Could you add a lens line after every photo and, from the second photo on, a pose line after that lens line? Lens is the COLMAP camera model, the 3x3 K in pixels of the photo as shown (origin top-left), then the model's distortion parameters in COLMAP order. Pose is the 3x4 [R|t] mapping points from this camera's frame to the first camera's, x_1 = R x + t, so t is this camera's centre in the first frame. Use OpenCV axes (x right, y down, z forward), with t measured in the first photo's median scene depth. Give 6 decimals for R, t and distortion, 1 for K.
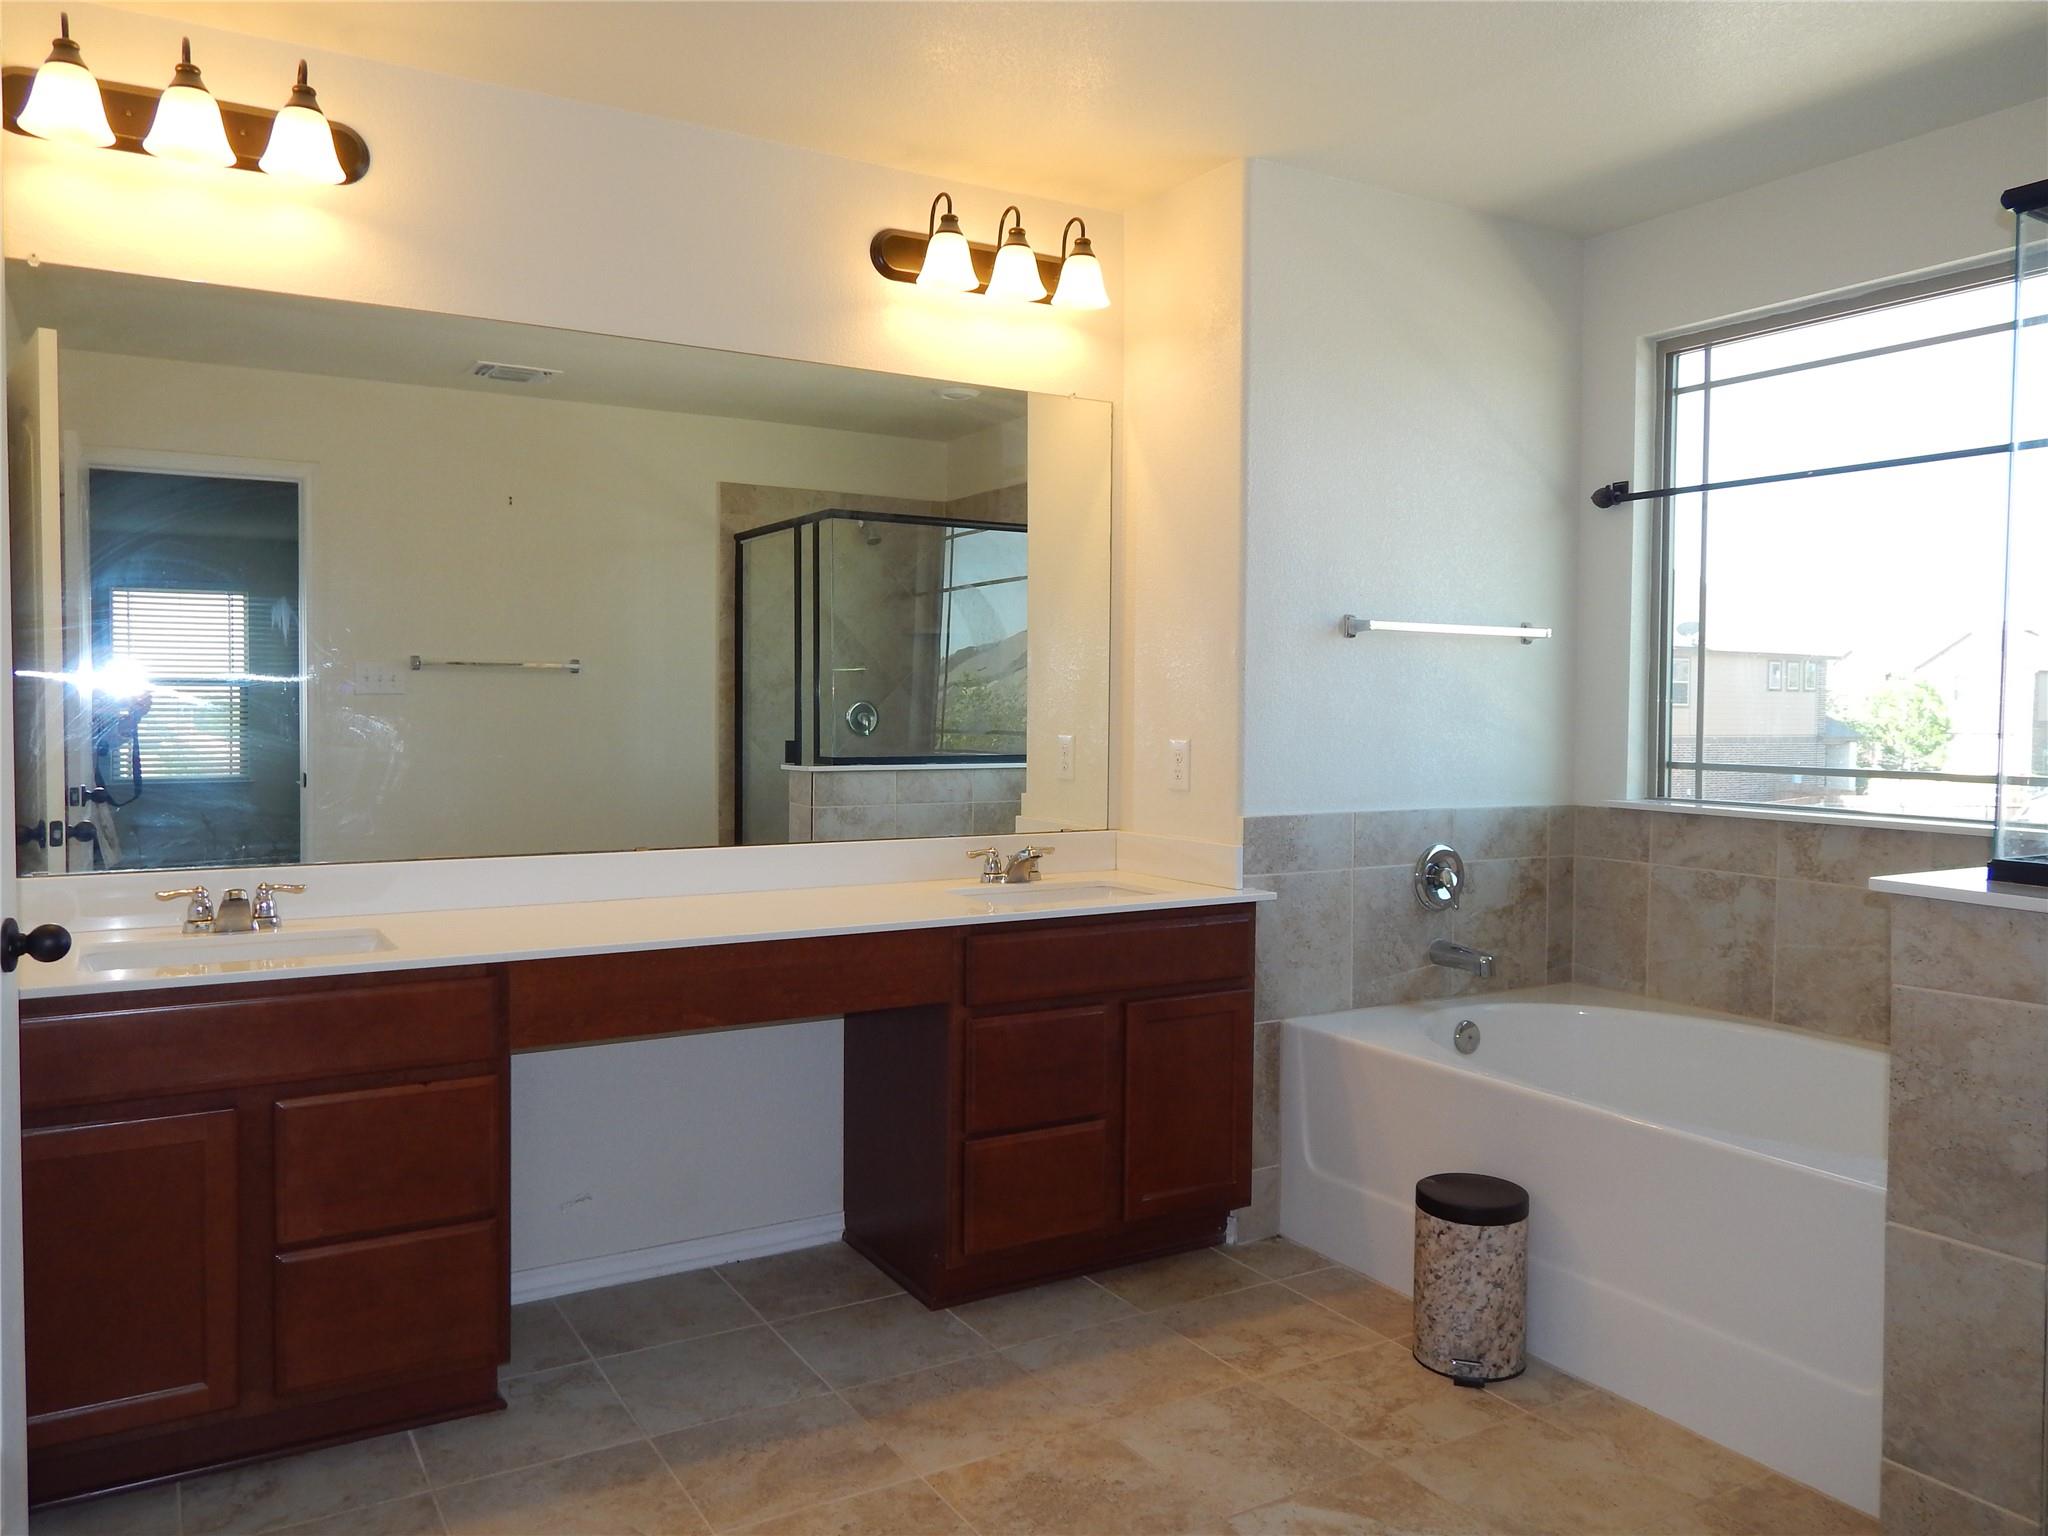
lens RADIAL K [[1504.3, 0, 1020.0], [0, 1504.3, 754.8], [0, 0, 1]] dist [0.001752, -0.003722]
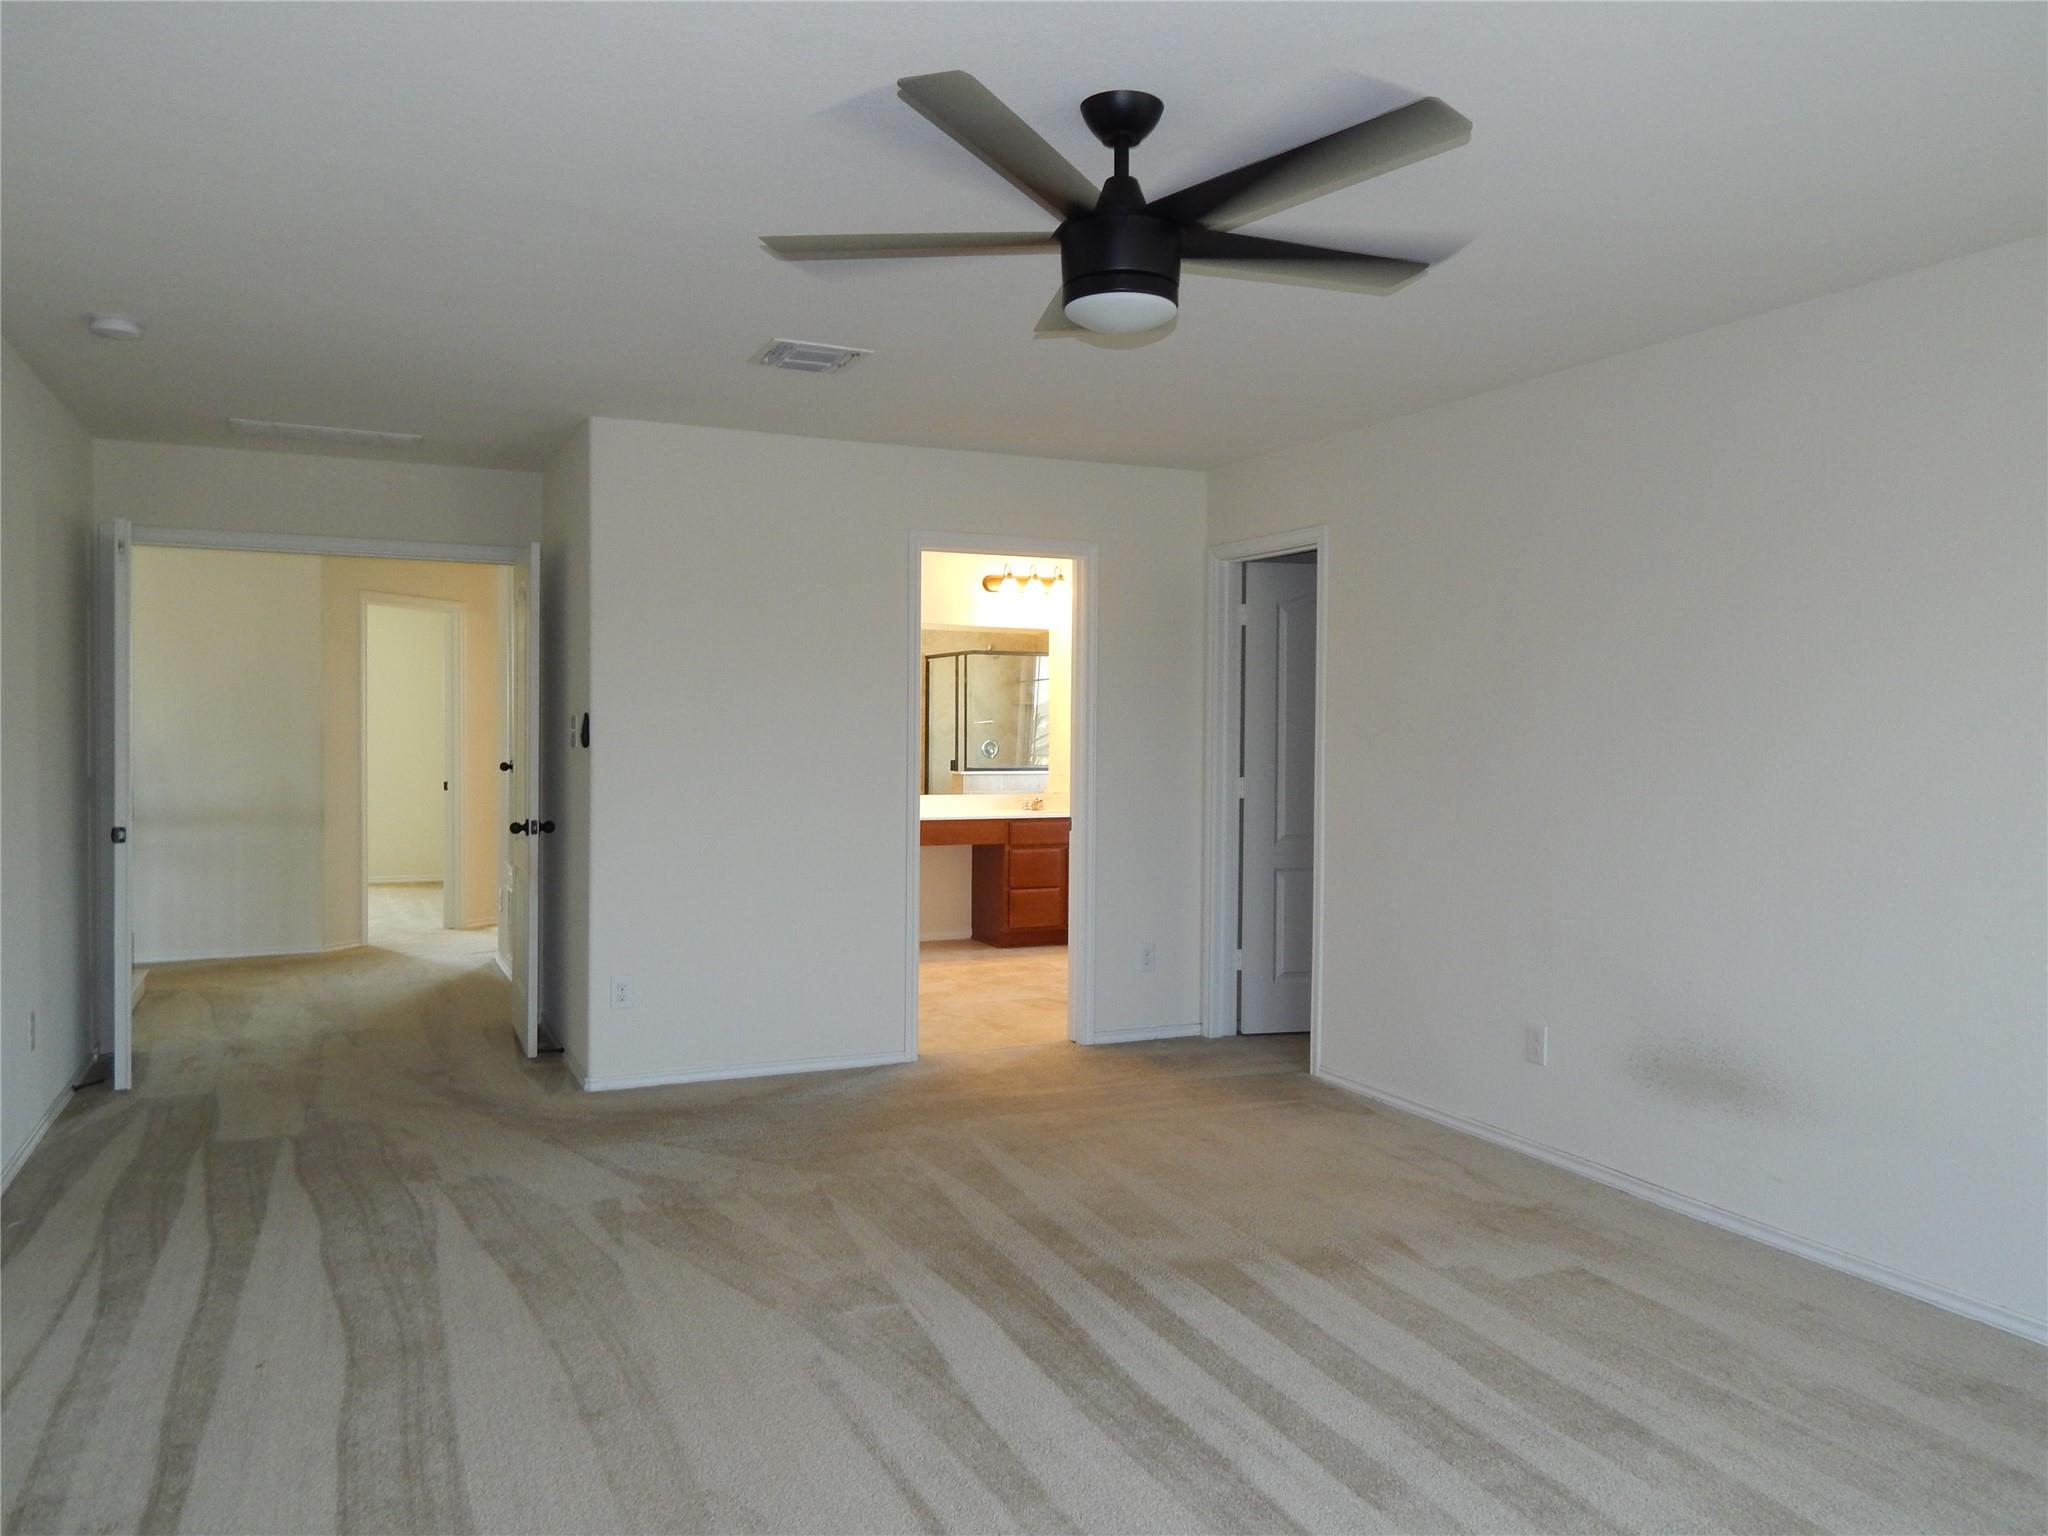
lens RADIAL K [[1504.3, 0, 1024.8], [0, 1504.3, 769.9], [0, 0, 1]] dist [0.001752, -0.003722]
pose [[0.994709, 0.004108, -0.102649, 0.270953], [-0.004881, 0.999962, -0.007278, 0.032071], [0.102615, 0.007741, 0.994691, -1.797806]]
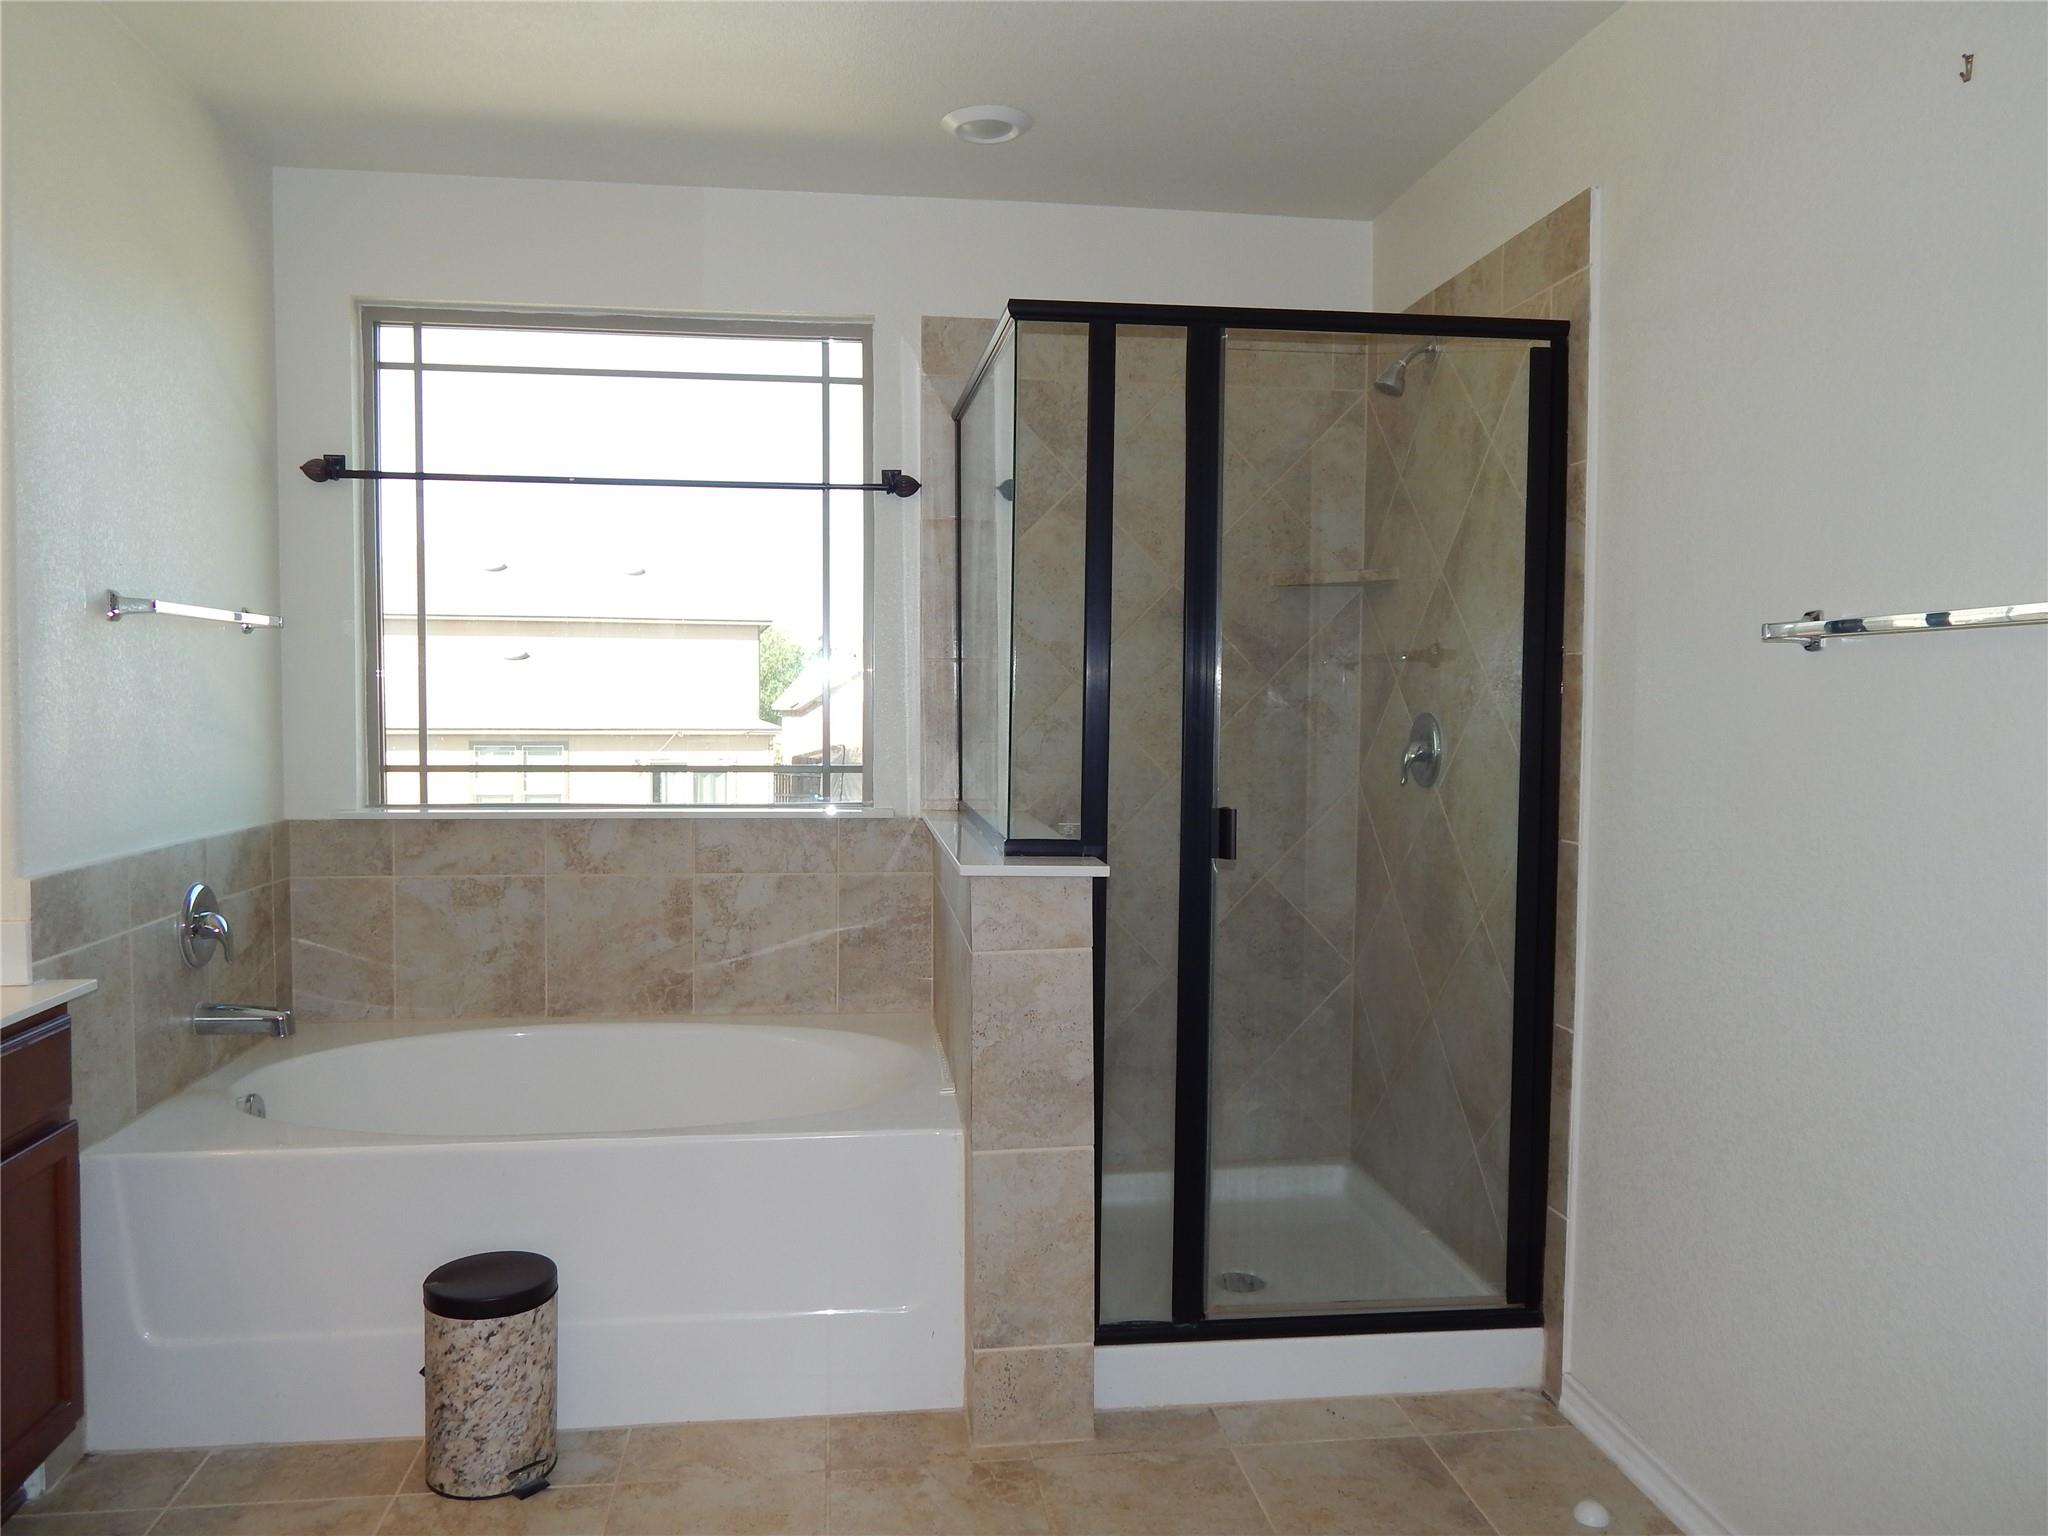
lens RADIAL K [[1504.3, 0, 987.3], [0, 1504.3, 758.4], [0, 0, 1]] dist [0.001752, -0.003722]
pose [[0.390957, -0.046210, 0.919248, -0.305352], [0.027144, 0.998883, 0.038669, -0.027894], [-0.920009, 0.009834, 0.391775, 0.323348]]
